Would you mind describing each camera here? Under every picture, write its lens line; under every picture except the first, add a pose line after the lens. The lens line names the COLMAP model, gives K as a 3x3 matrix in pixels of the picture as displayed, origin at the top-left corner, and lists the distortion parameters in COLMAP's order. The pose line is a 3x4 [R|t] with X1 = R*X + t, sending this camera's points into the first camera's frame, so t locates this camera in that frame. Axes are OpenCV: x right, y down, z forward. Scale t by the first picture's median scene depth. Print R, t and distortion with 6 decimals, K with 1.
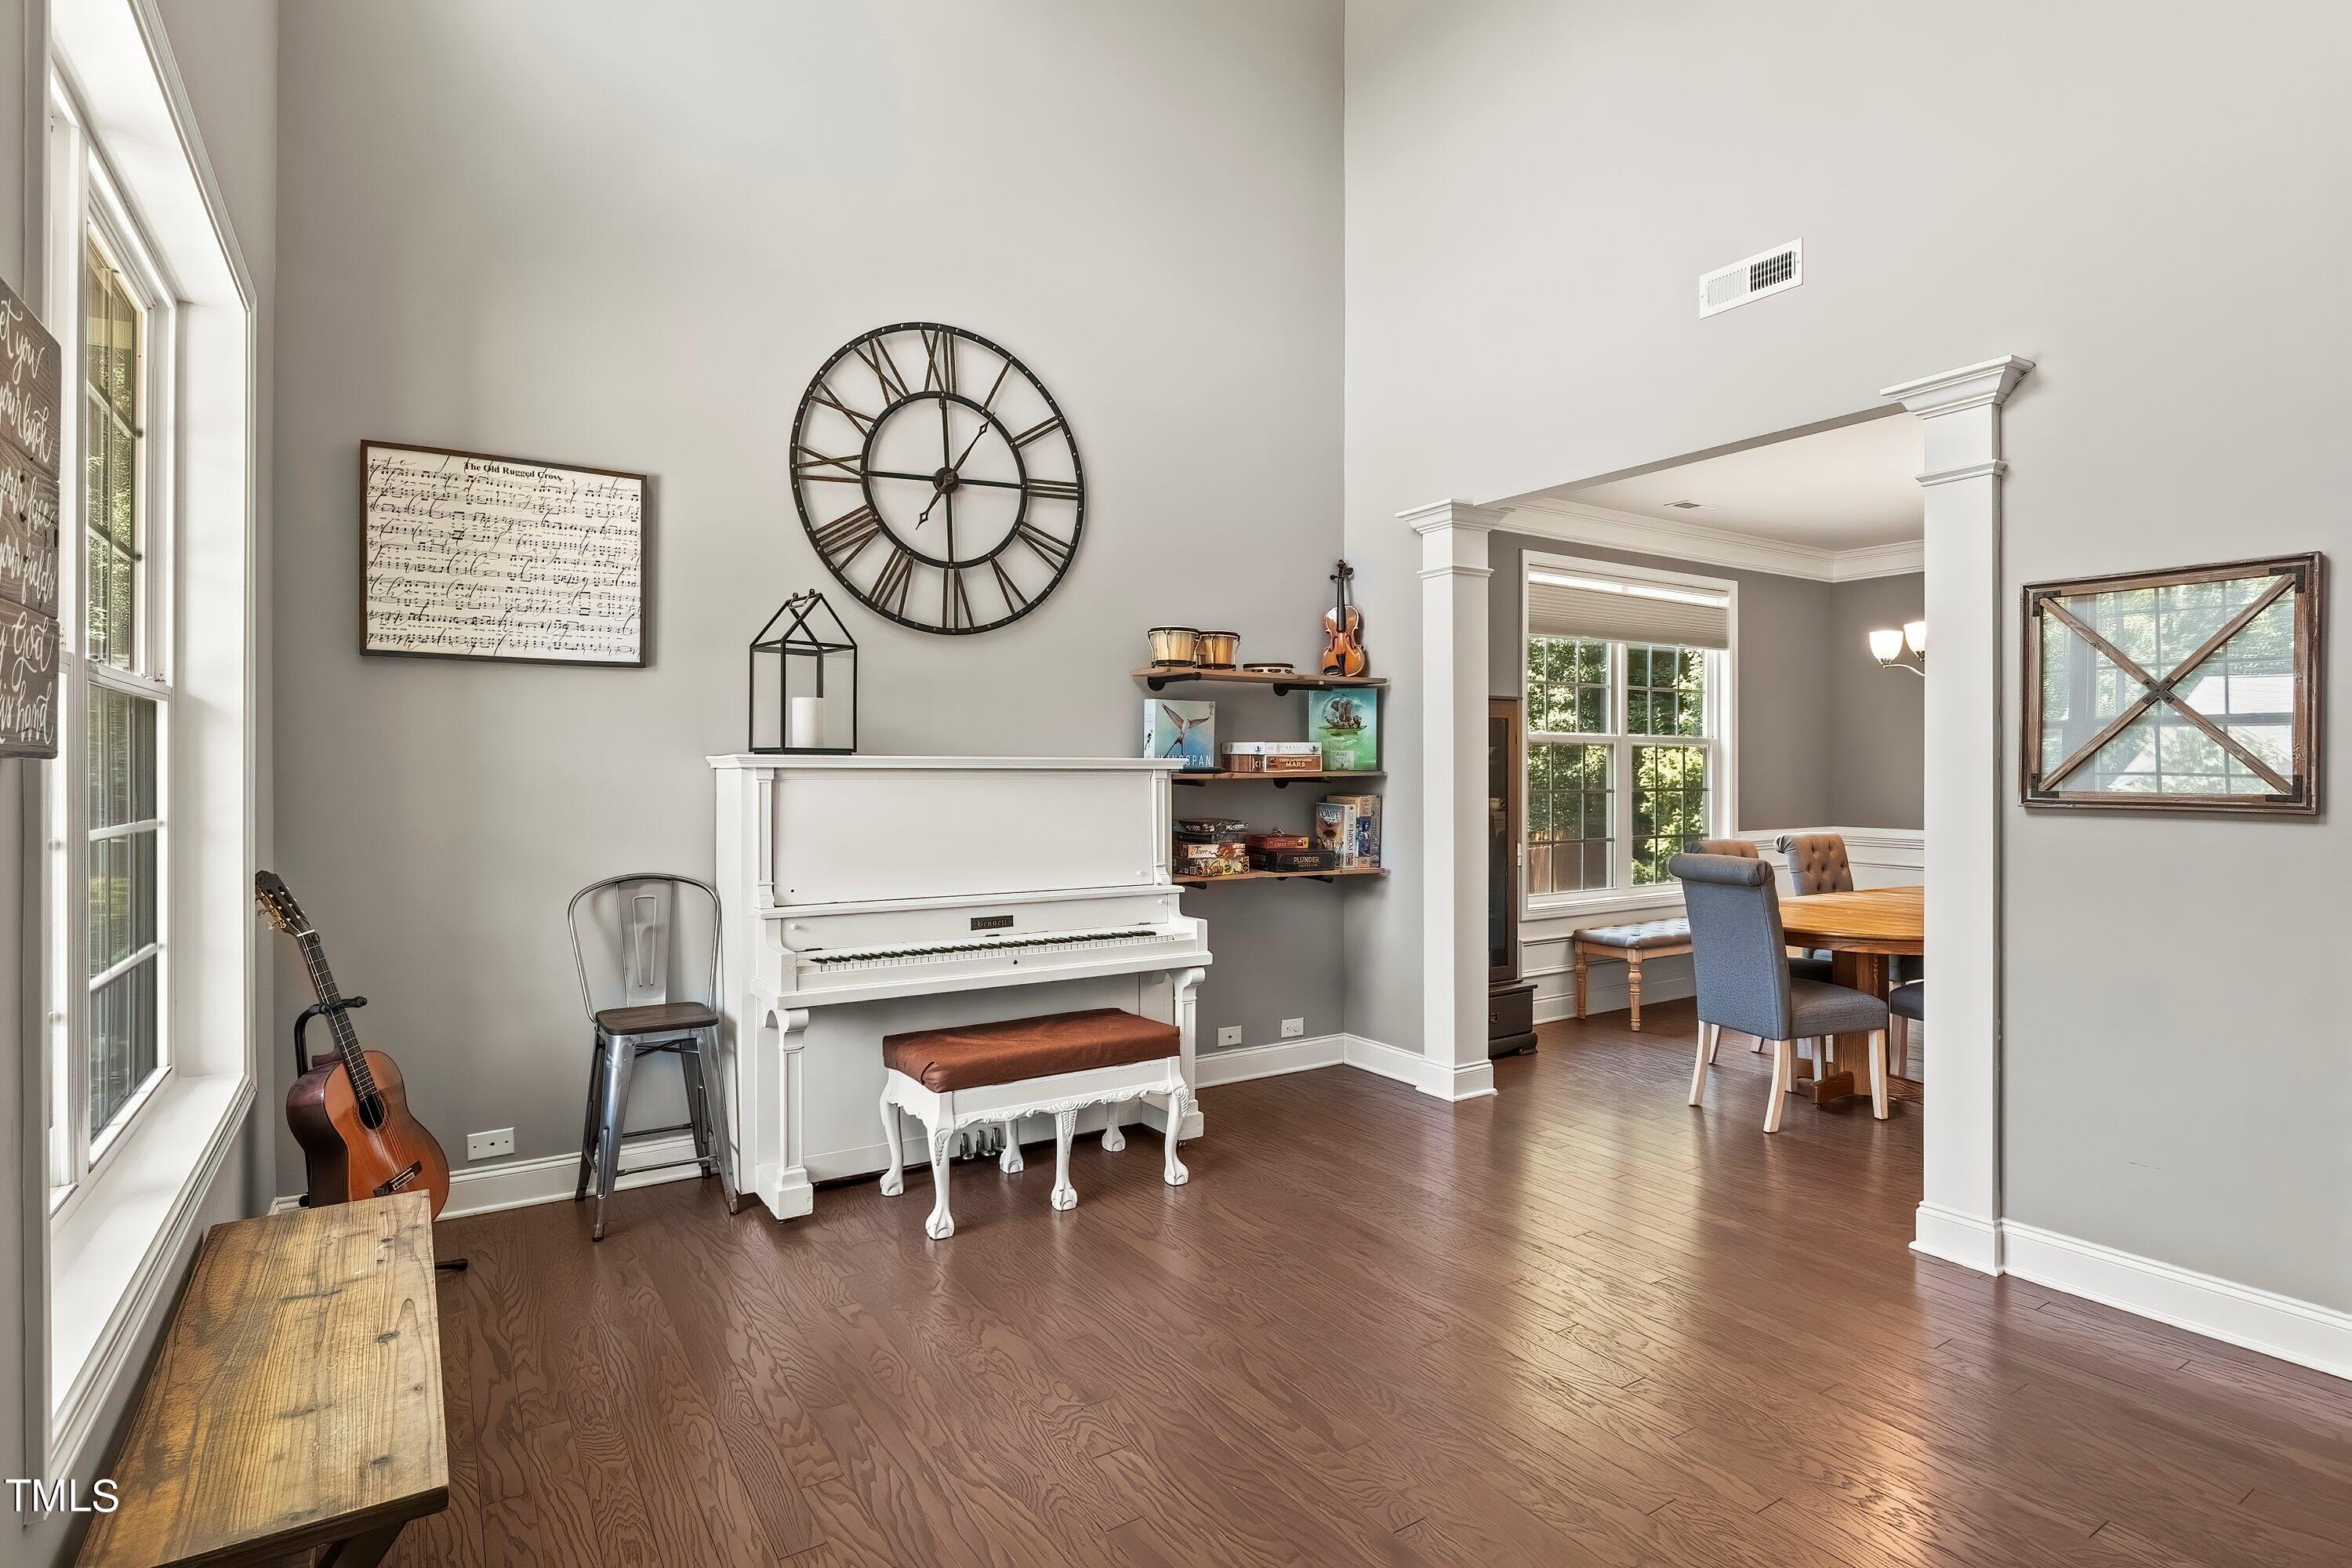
lens RADIAL K [[1187.2, 0, 1179.5], [0, 1187.2, 769.9], [0, 0, 1]] dist [-0.003388, 0.001547]
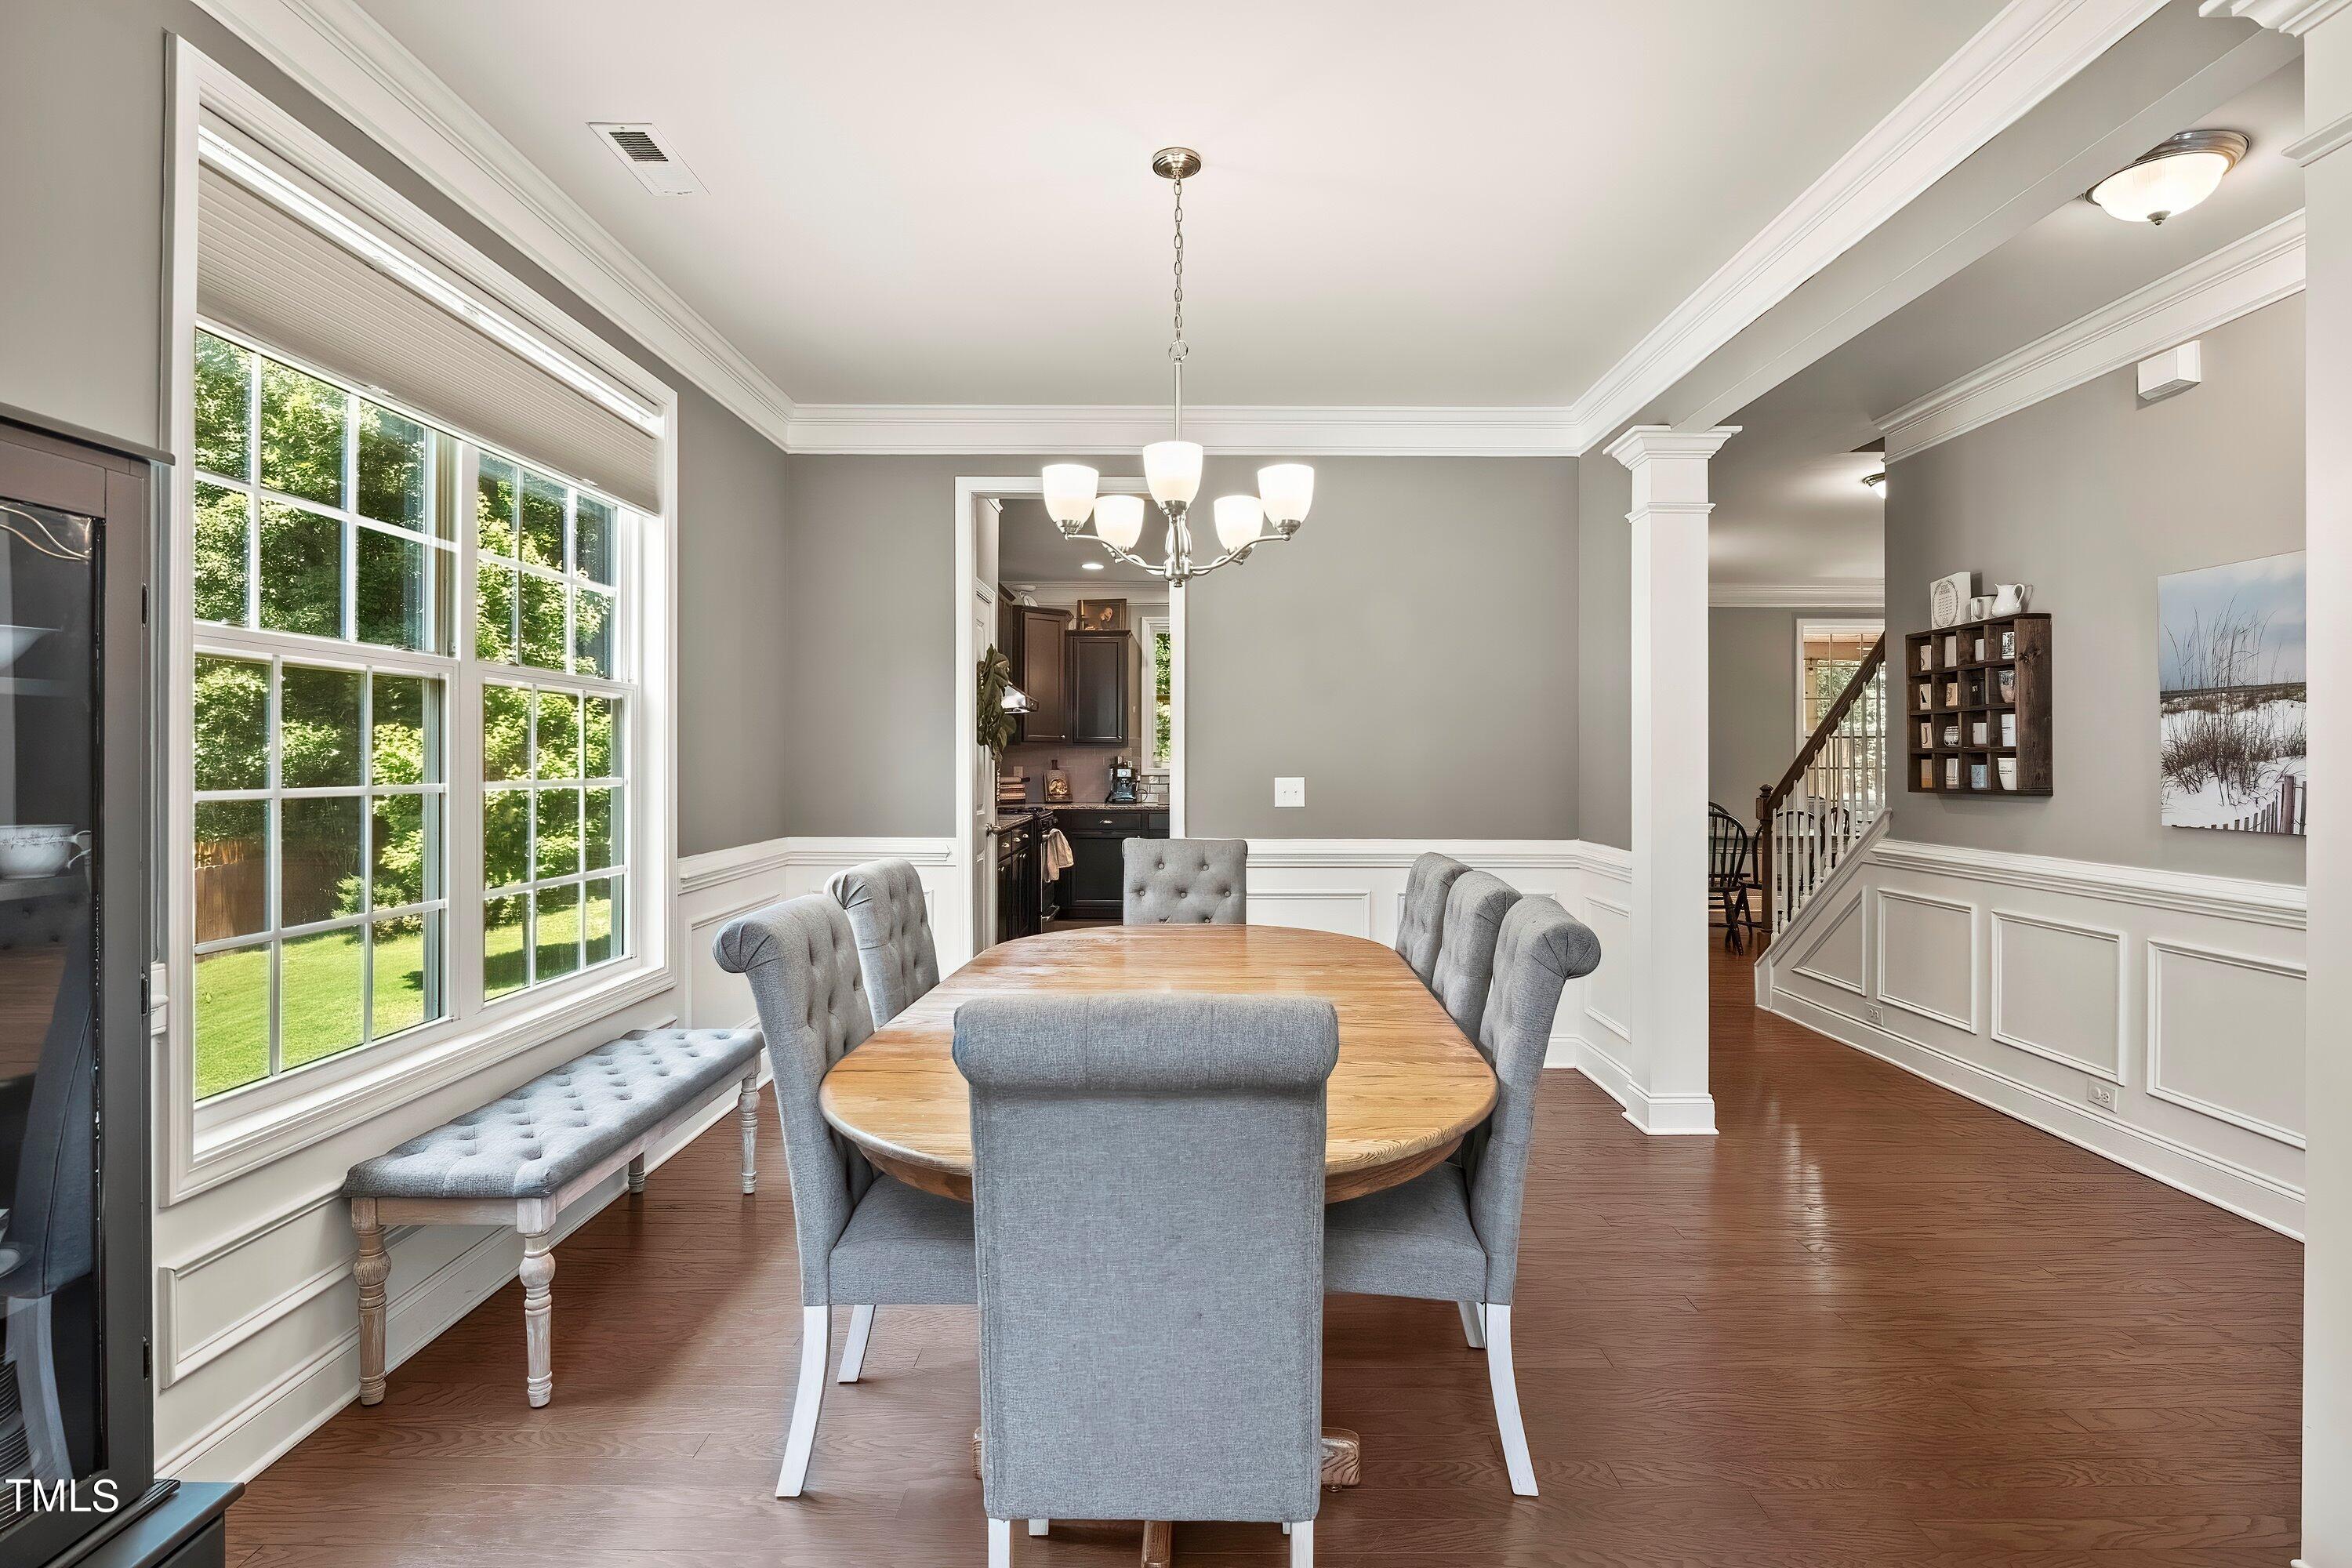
lens RADIAL K [[1187.2, 0, 1189.9], [0, 1187.2, 753.3], [0, 0, 1]] dist [-0.003388, 0.001547]
pose [[0.549916, 0.001678, 0.835218, 0.234462], [-0.001002, 0.999999, -0.001349, 0.007699], [-0.835219, -0.000096, 0.549917, 0.807851]]
